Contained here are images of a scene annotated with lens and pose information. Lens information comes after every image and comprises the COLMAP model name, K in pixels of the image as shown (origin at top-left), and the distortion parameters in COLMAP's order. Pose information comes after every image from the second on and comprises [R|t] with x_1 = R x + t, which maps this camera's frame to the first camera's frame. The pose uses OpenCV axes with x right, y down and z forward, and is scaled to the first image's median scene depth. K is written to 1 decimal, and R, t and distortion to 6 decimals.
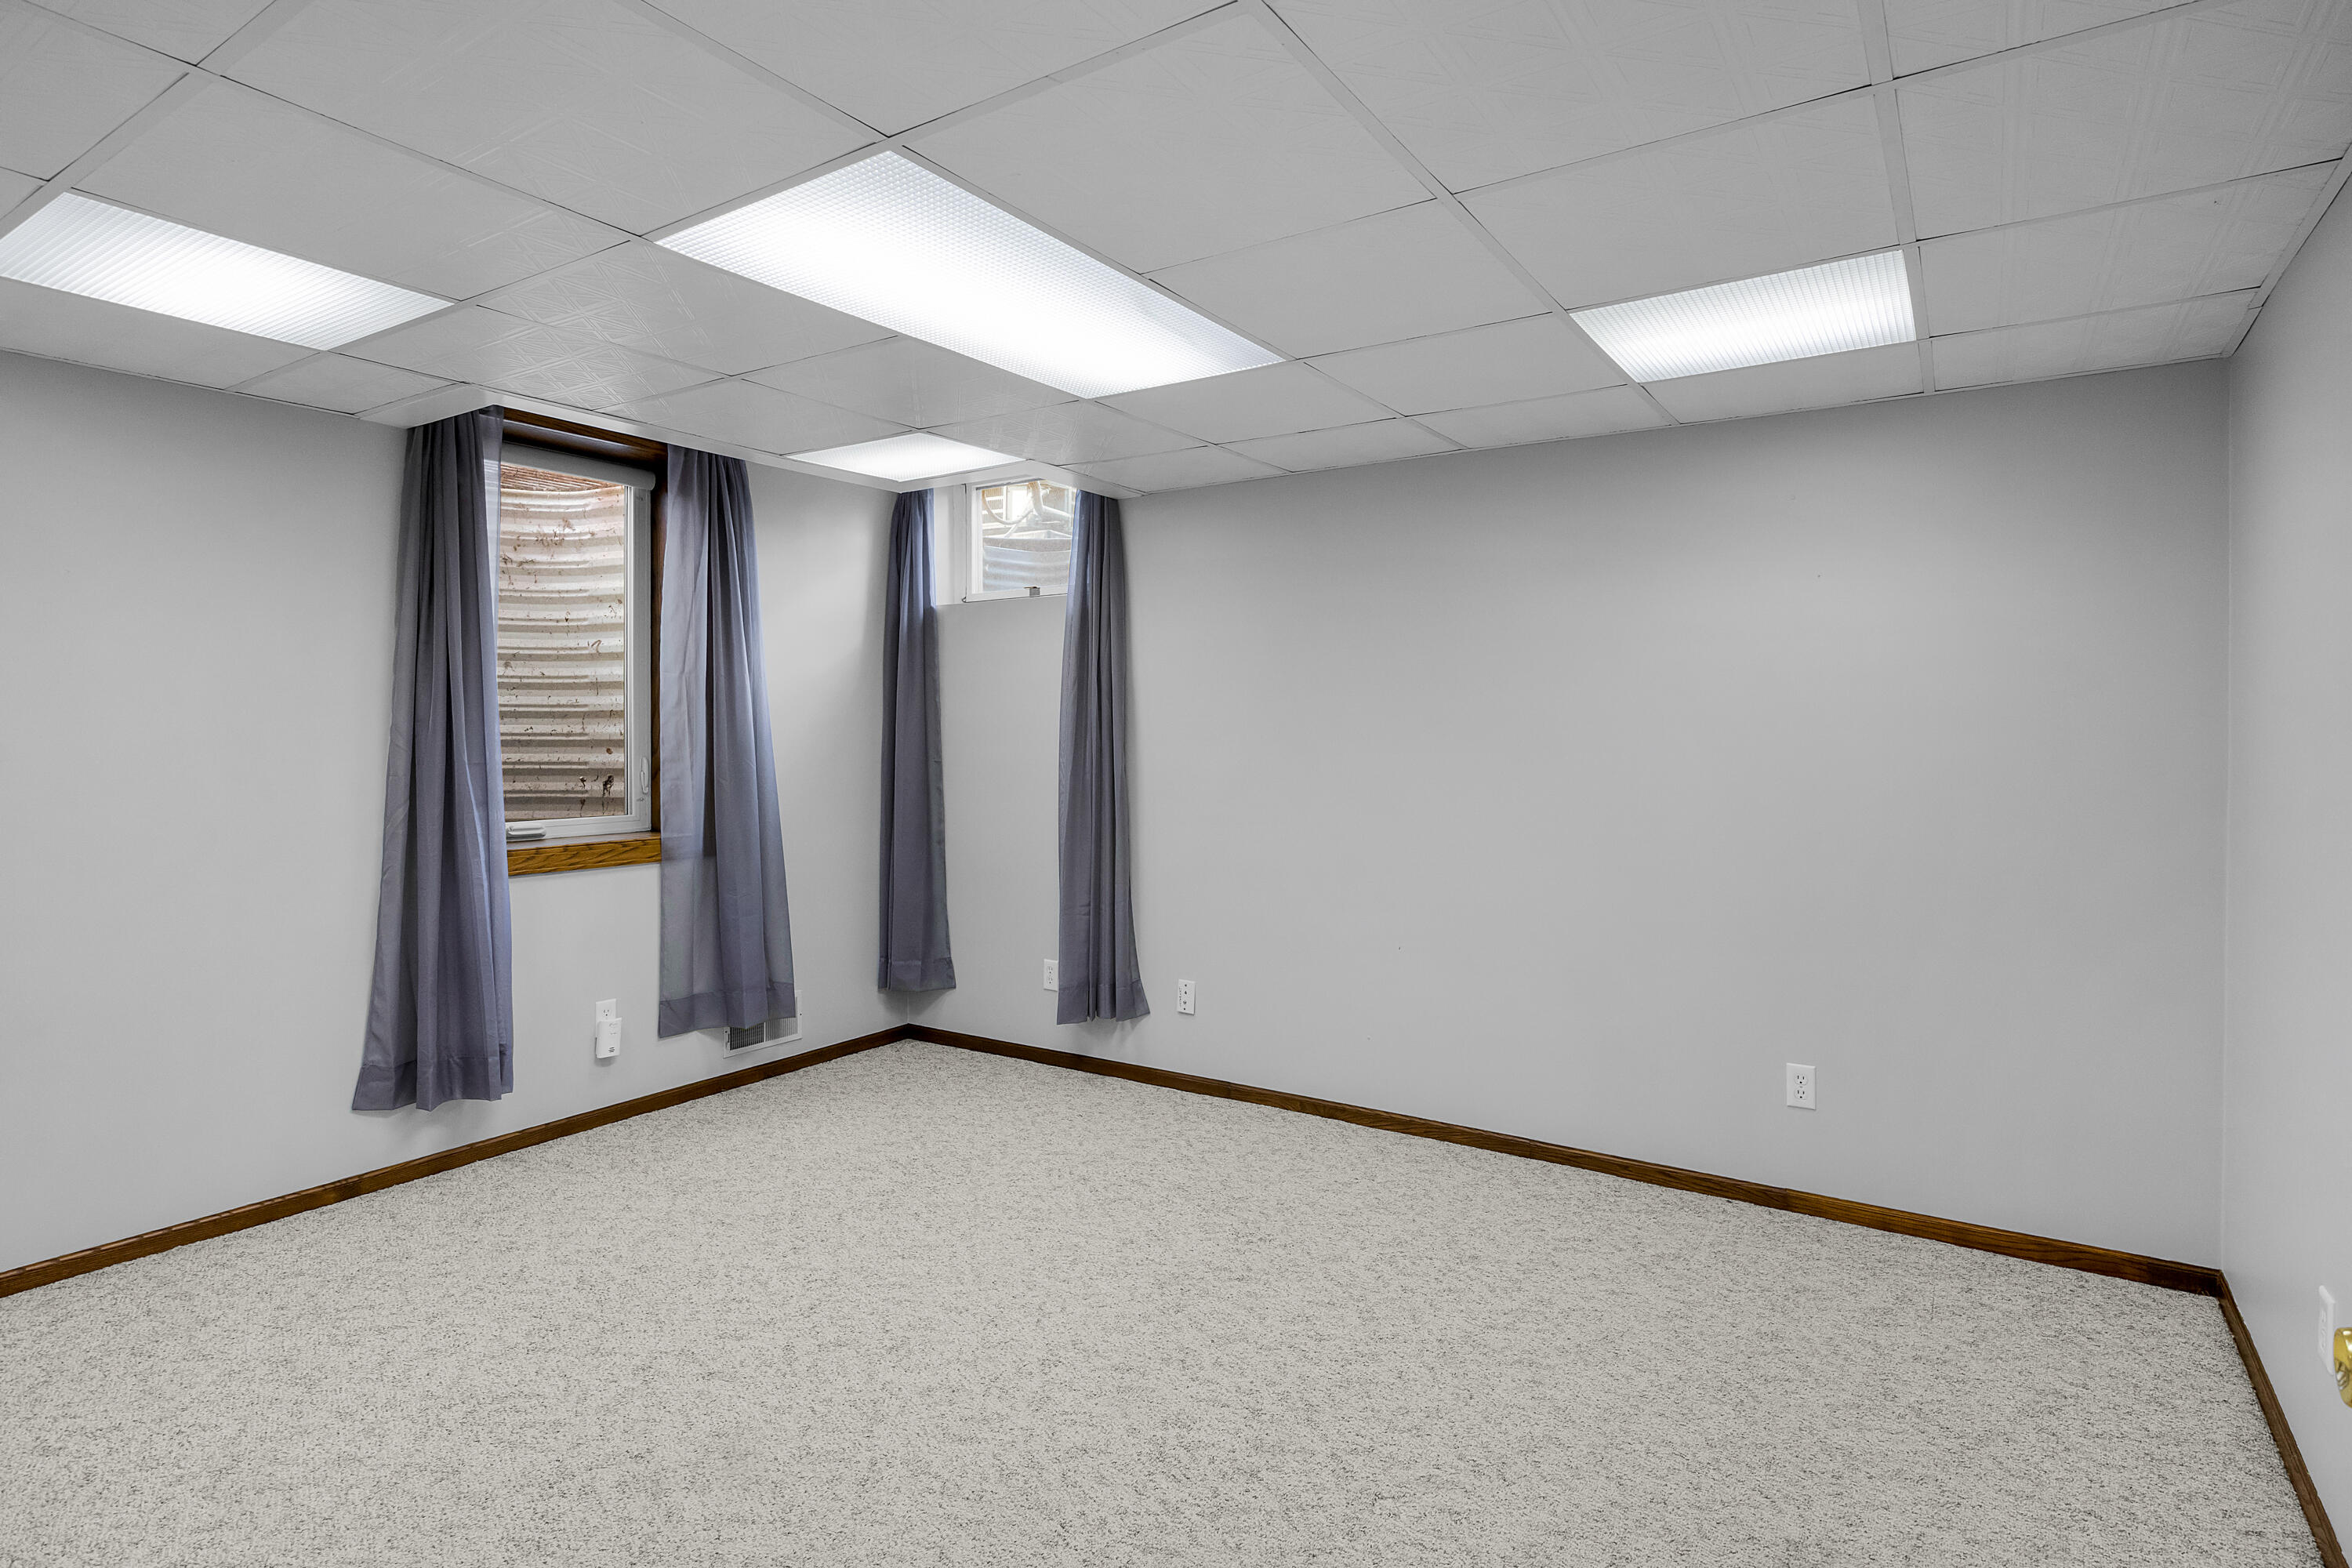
lens RADIAL K [[1192.3, 0, 1194.3], [0, 1192.3, 753.7], [0, 0, 1]] dist [-0.002122, -0.000943]
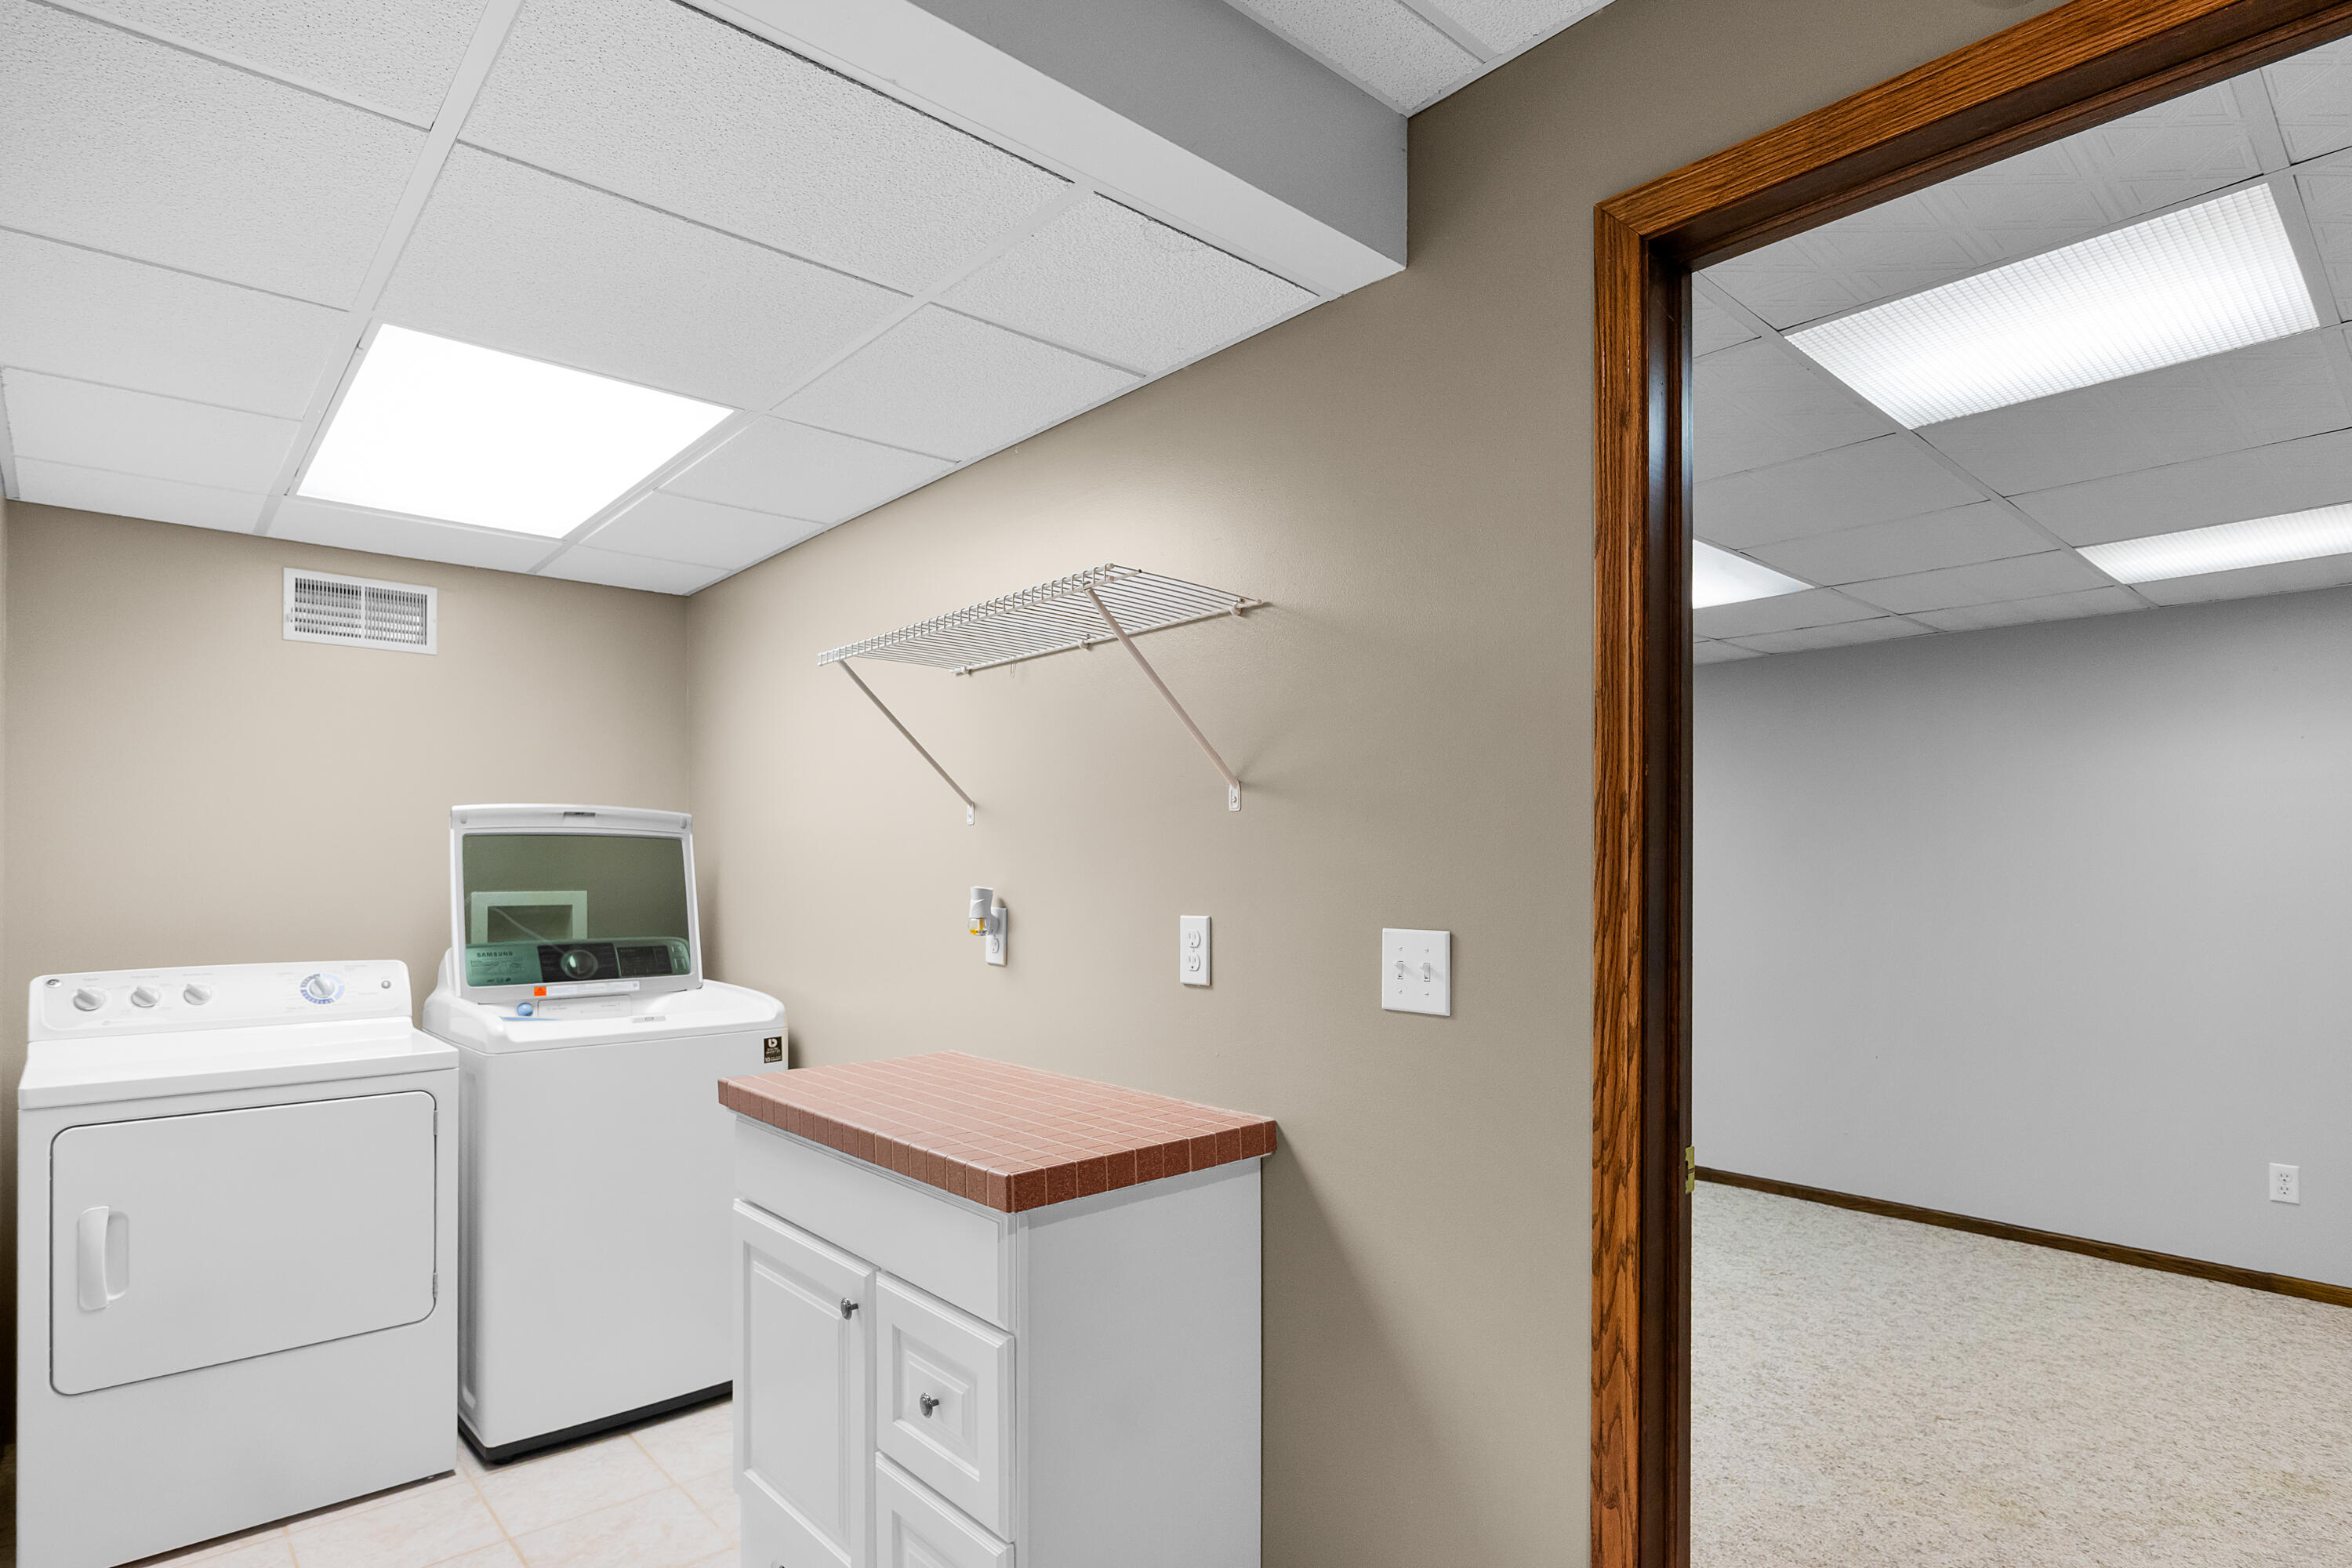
lens RADIAL K [[1220.3, 0, 1185.6], [0, 1220.3, 884.0], [0, 0, 1]] dist [-0.005817, -0.000678]
pose [[0.968353, 0.003135, -0.249566, -0.226369], [-0.004957, 0.999965, -0.006675, 0.003937], [0.249536, 0.007701, 0.968335, -0.400218]]
